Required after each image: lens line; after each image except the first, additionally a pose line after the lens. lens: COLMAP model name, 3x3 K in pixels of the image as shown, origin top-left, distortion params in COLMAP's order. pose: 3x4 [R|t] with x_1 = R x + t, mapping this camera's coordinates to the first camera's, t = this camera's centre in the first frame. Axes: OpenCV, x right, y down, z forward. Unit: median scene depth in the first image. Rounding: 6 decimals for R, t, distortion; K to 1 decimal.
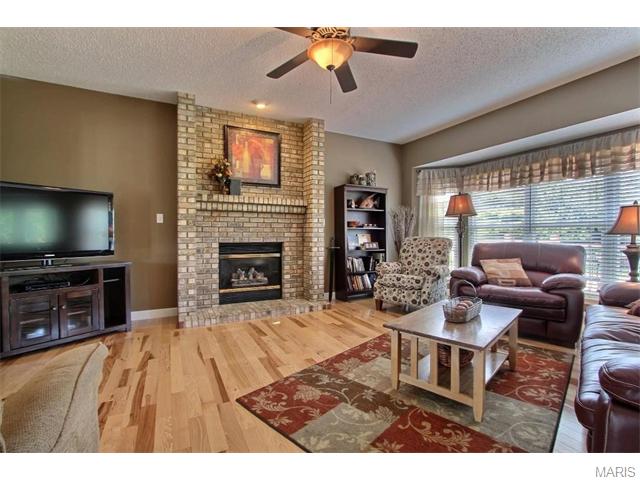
lens RADIAL K [[302.4, 0, 320.8], [0, 302.4, 235.4], [0, 0, 1]] dist [-0.005478, -0.000547]
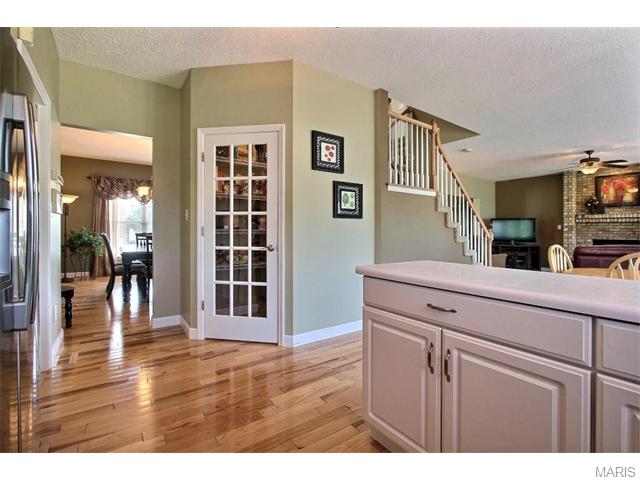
lens RADIAL K [[302.4, 0, 322.3], [0, 302.4, 230.3], [0, 0, 1]] dist [-0.005478, -0.000547]
pose [[0.159001, -0.002297, -0.987276, 1.268185], [-0.012270, 0.999915, -0.004303, -0.003506], [0.987202, 0.012798, 0.158959, -0.979862]]
